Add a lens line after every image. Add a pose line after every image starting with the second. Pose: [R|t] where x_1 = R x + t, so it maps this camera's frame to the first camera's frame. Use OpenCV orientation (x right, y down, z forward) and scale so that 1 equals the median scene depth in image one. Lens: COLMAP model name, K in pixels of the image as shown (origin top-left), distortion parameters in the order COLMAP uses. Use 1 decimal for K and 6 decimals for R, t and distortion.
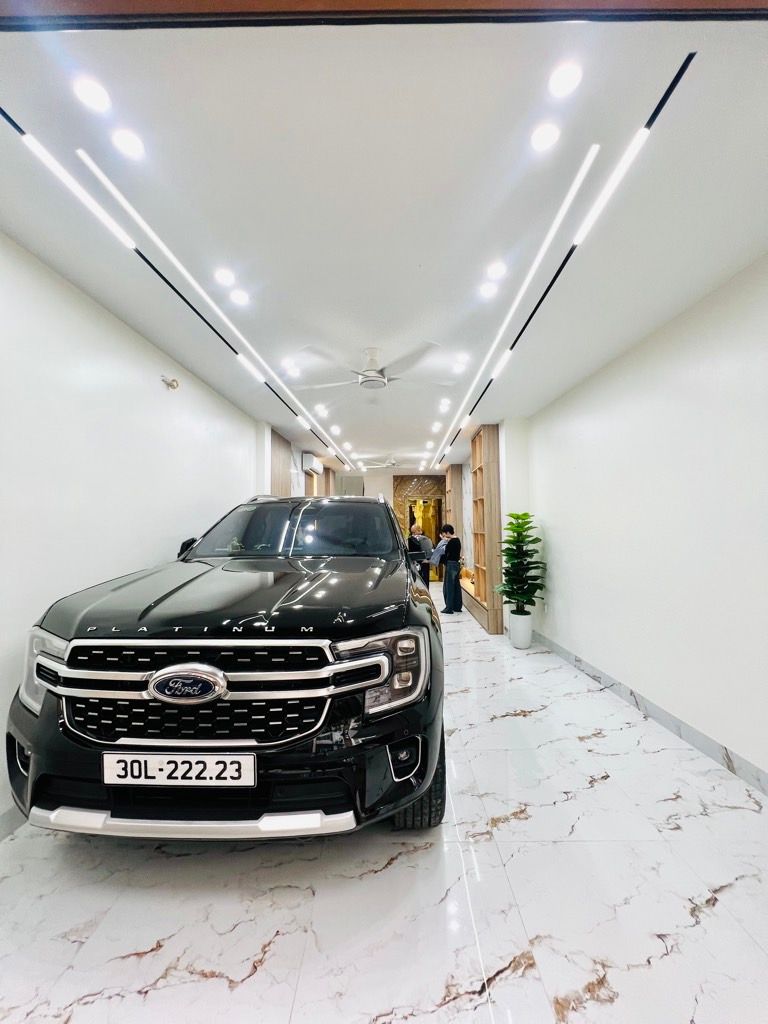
lens RADIAL K [[409.8, 0, 385.1], [0, 409.8, 511.8], [0, 0, 1]] dist [-0.002081, 0.001370]
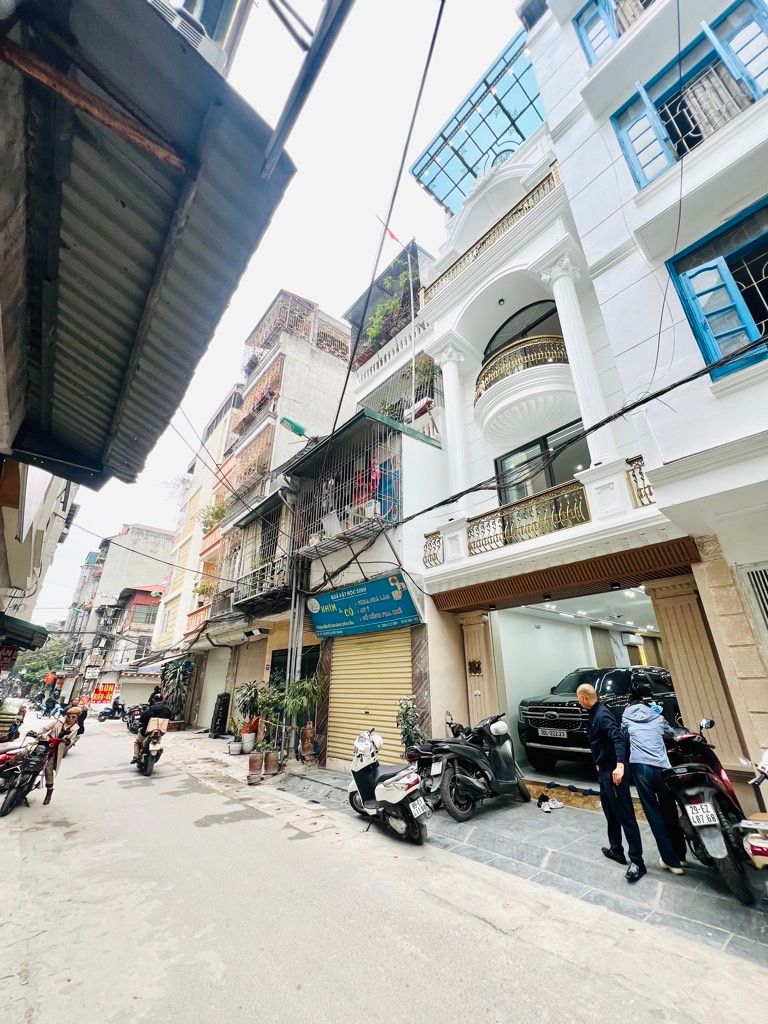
lens RADIAL K [[409.8, 0, 386.2], [0, 409.8, 510.1], [0, 0, 1]] dist [-0.002081, 0.001370]
pose [[0.650614, -0.303122, -0.696289, 2.107979], [0.026319, 0.925333, -0.378241, -0.041204], [0.758953, 0.227763, 0.610012, -3.571425]]
